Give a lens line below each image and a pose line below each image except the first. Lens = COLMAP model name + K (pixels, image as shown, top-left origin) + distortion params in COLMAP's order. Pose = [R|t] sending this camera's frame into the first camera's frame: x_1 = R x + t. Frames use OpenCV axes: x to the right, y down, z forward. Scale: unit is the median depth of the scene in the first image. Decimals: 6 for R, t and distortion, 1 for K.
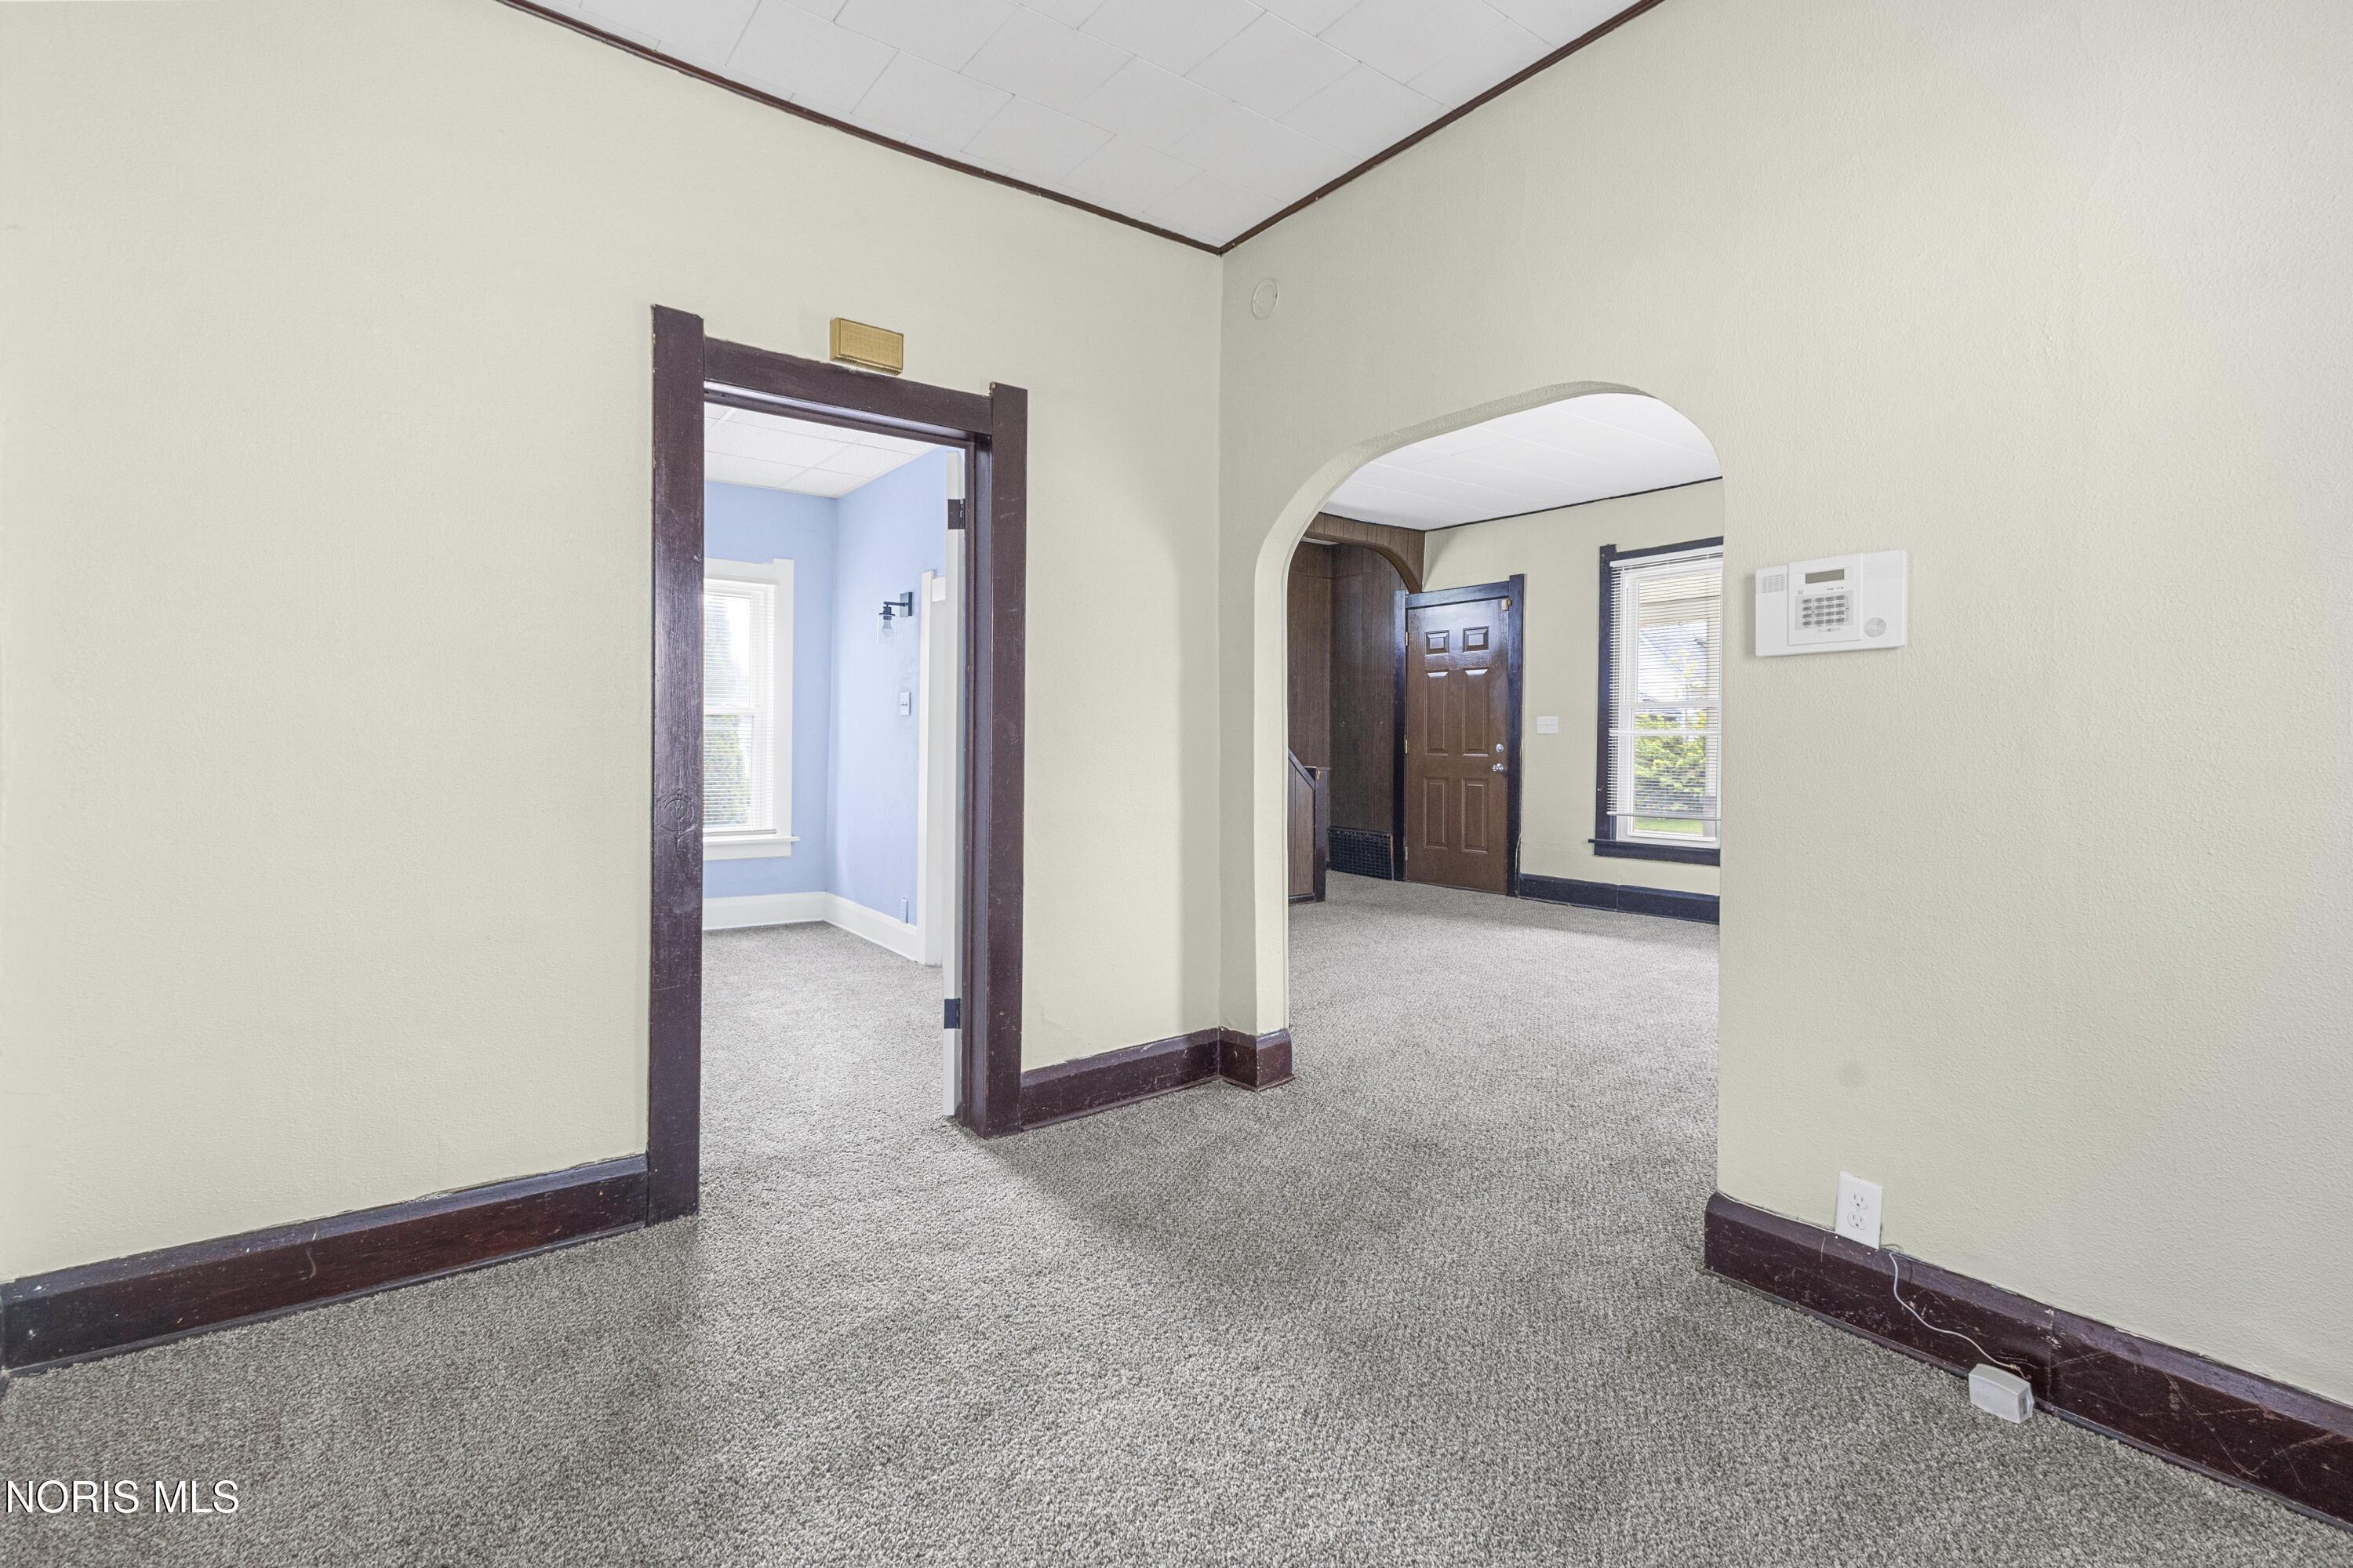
lens RADIAL K [[1067.0, 0, 1173.4], [0, 1067.0, 760.7], [0, 0, 1]] dist [-0.000201, -0.001155]
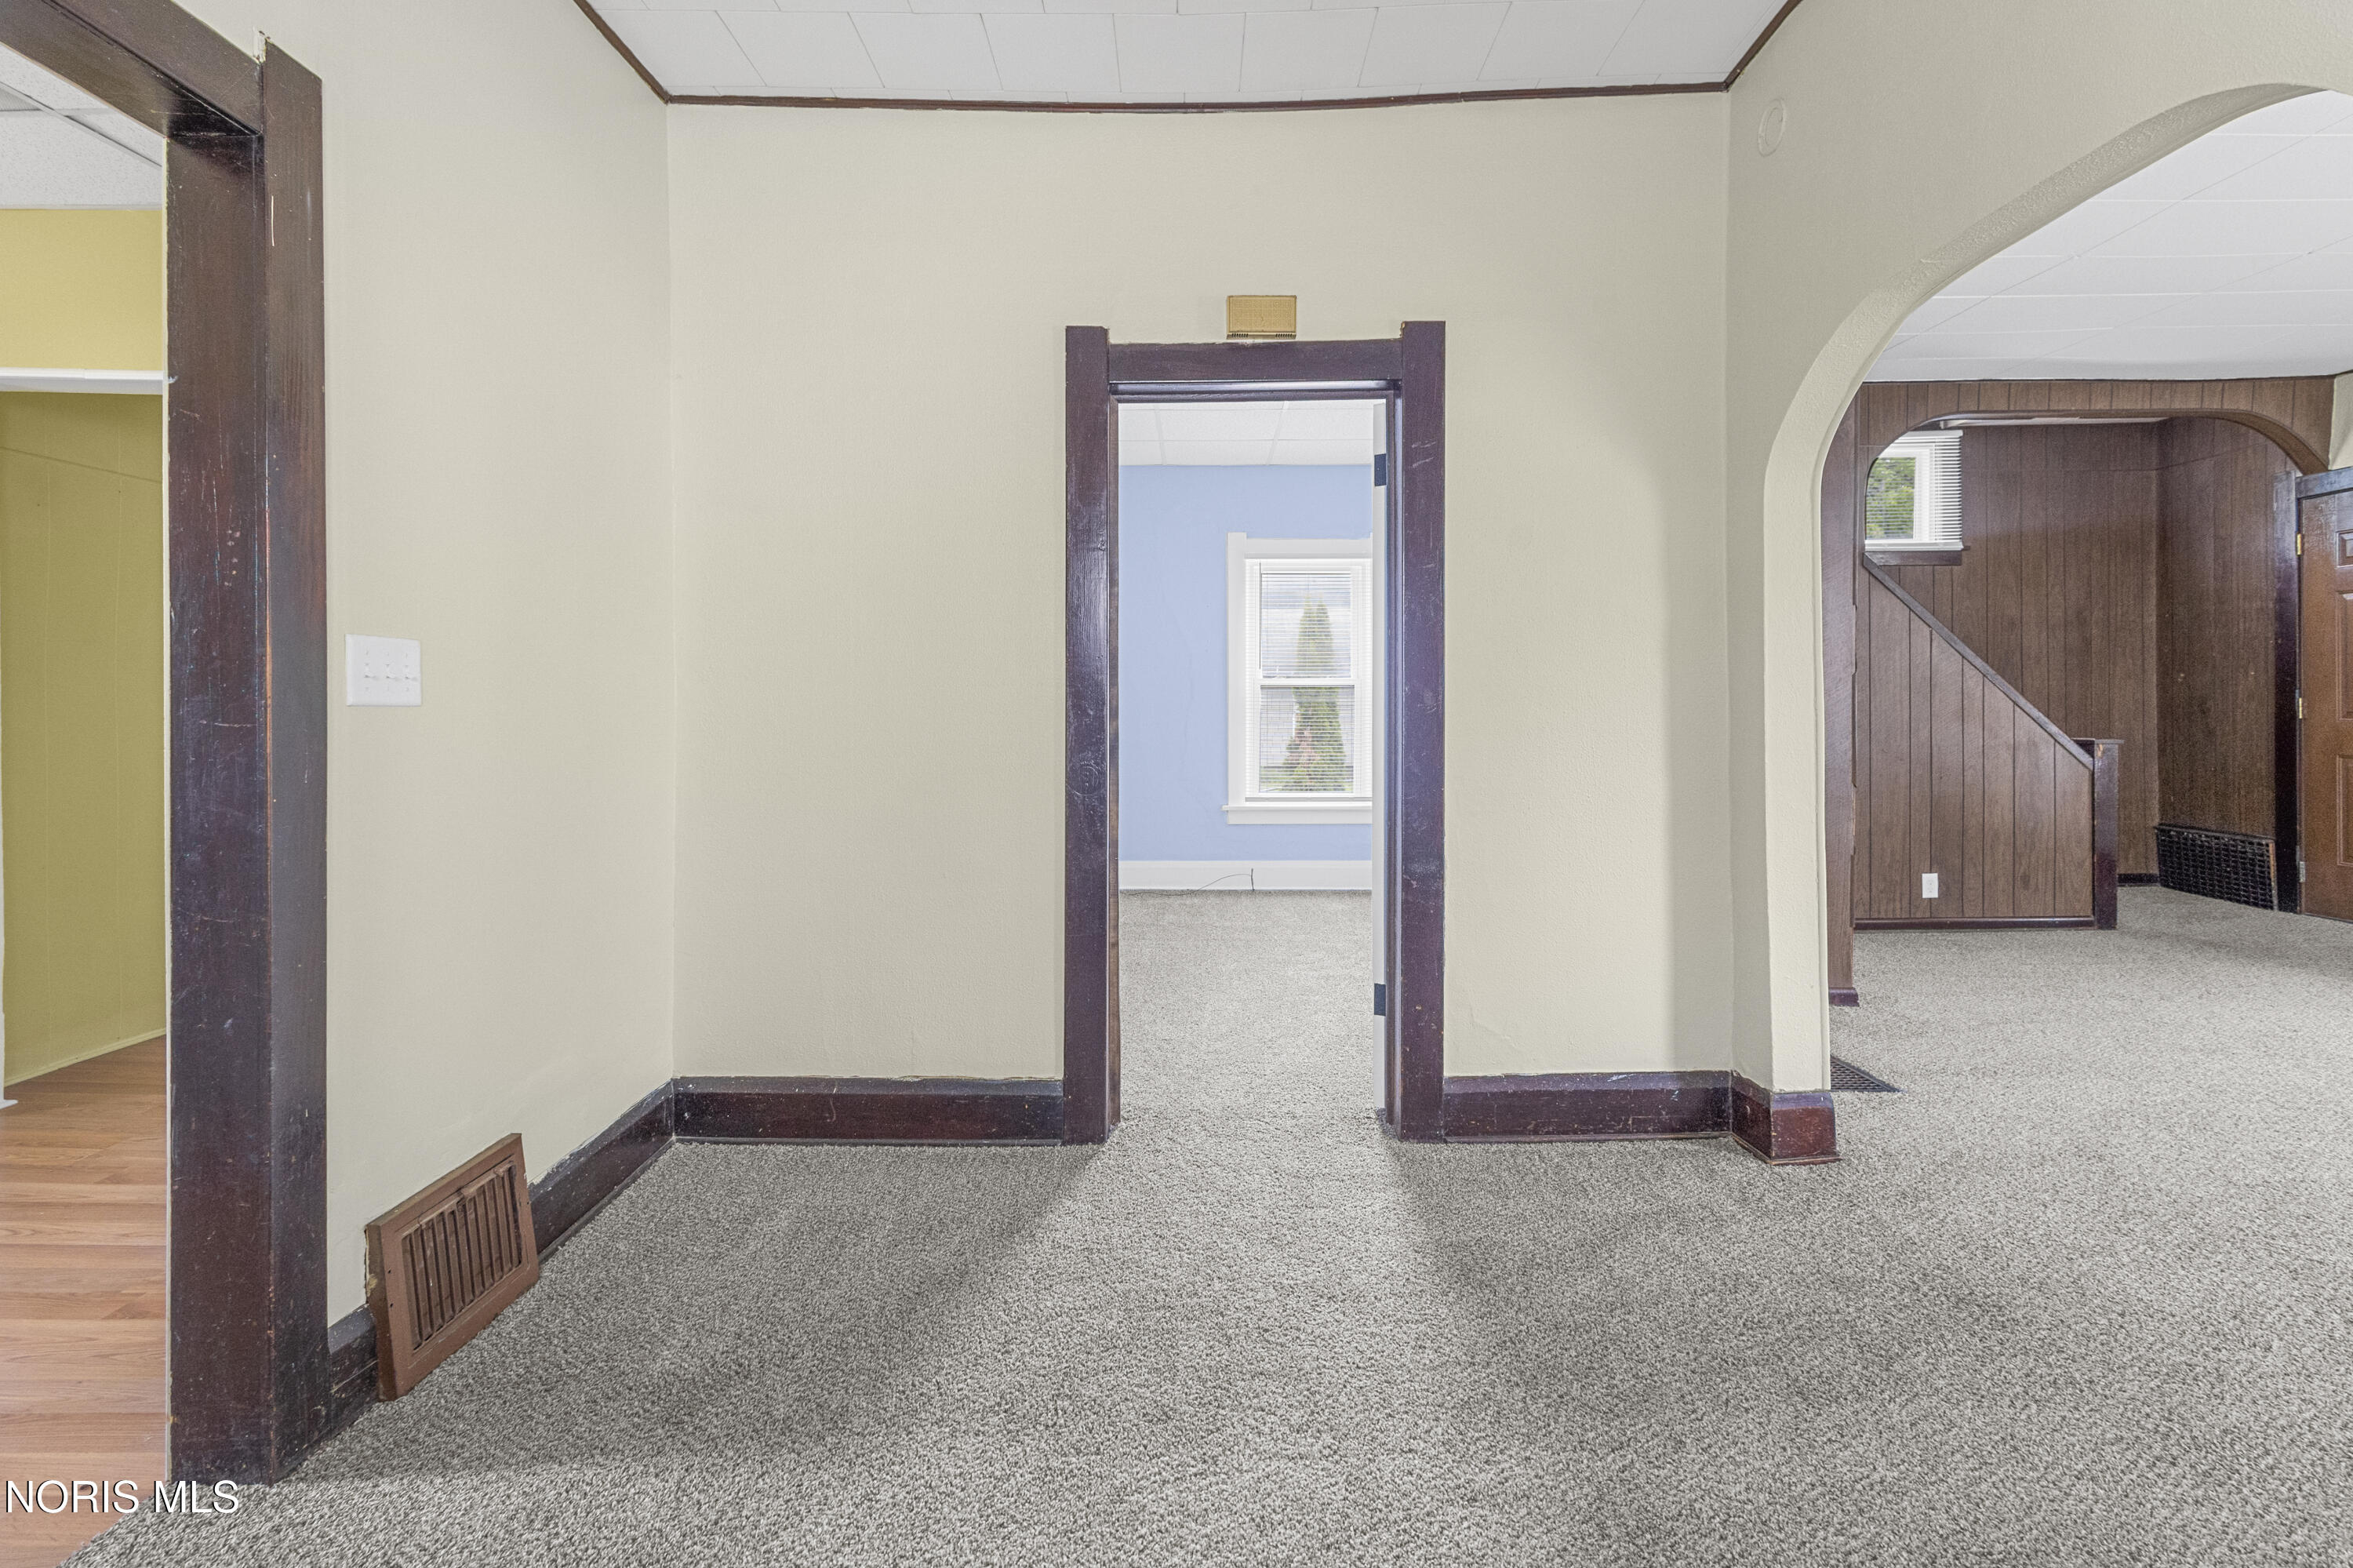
lens RADIAL K [[1081.3, 0, 1173.2], [0, 1081.3, 719.4], [0, 0, 1]] dist [-0.000073, -0.000373]
pose [[0.785868, -0.005310, -0.618372, 0.244218], [-0.000151, 0.999961, -0.008779, -0.001665], [0.618394, 0.006992, 0.785837, 0.138280]]
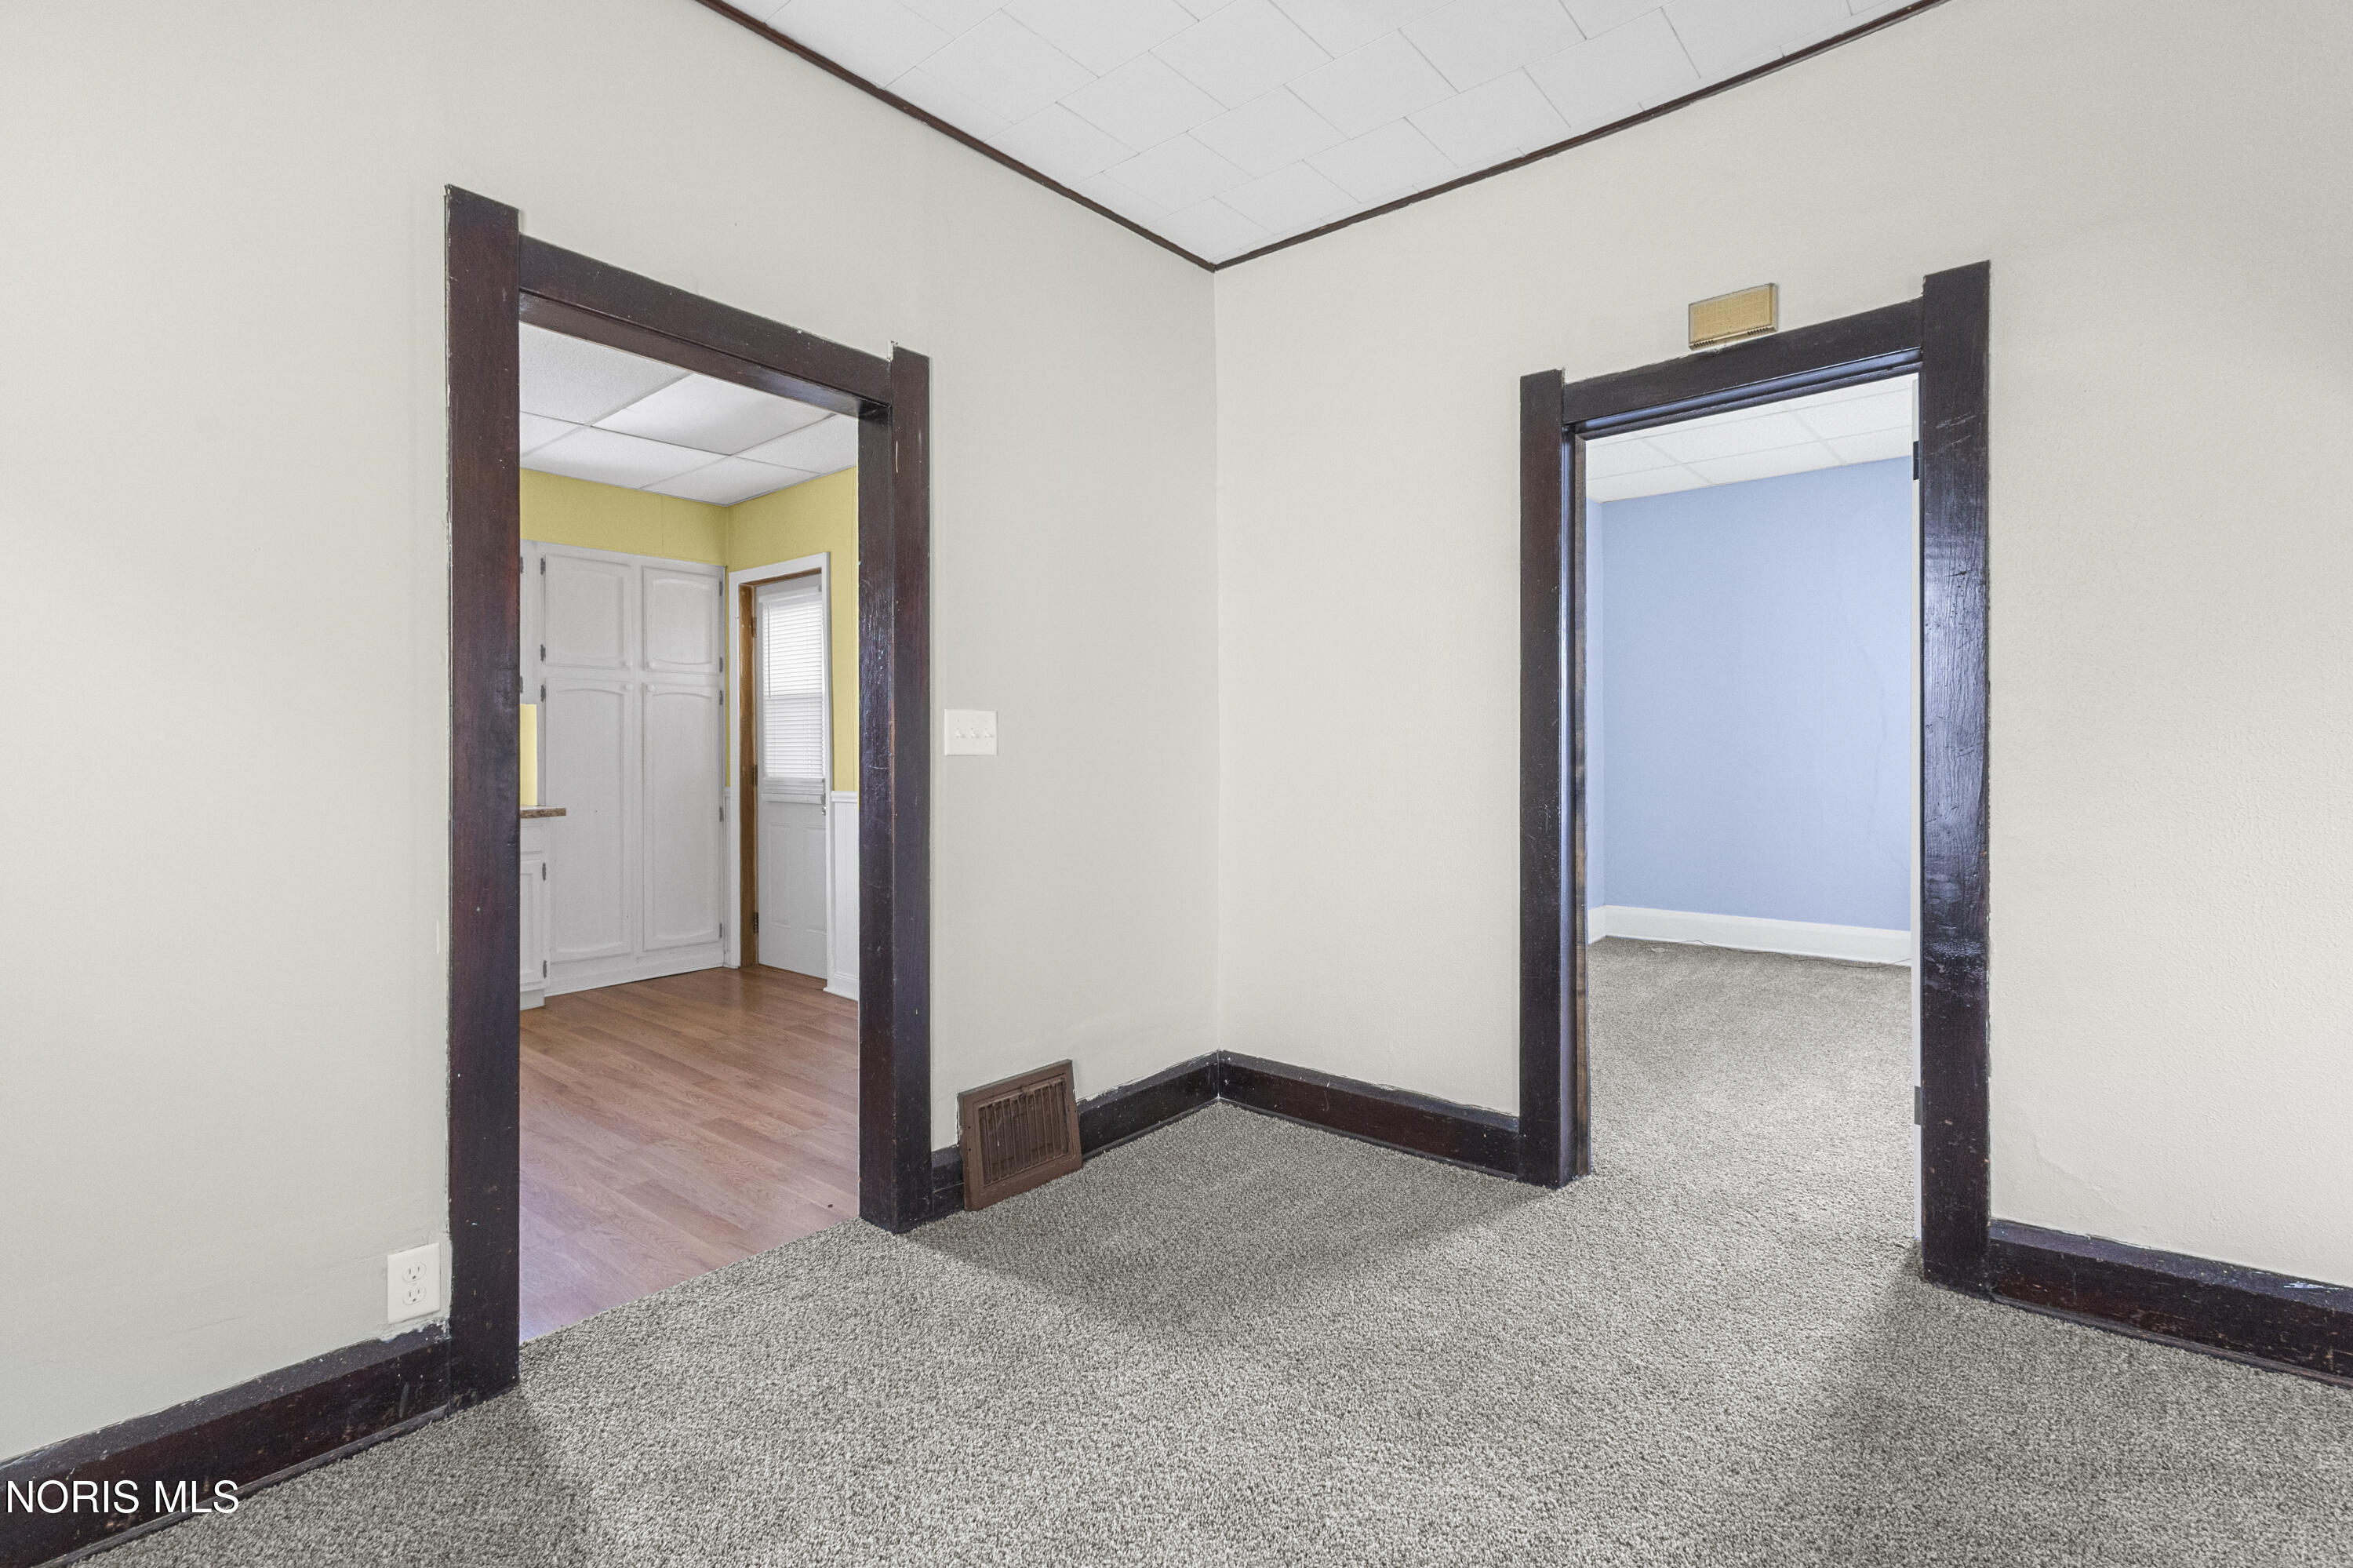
lens RADIAL K [[1067.0, 0, 1173.4], [0, 1067.0, 760.7], [0, 0, 1]] dist [-0.000201, -0.001155]
pose [[0.206831, -0.004641, -0.978366, 0.442532], [-0.004695, 0.999973, -0.005736, -0.005569], [0.978365, 0.005780, 0.206803, 0.317841]]
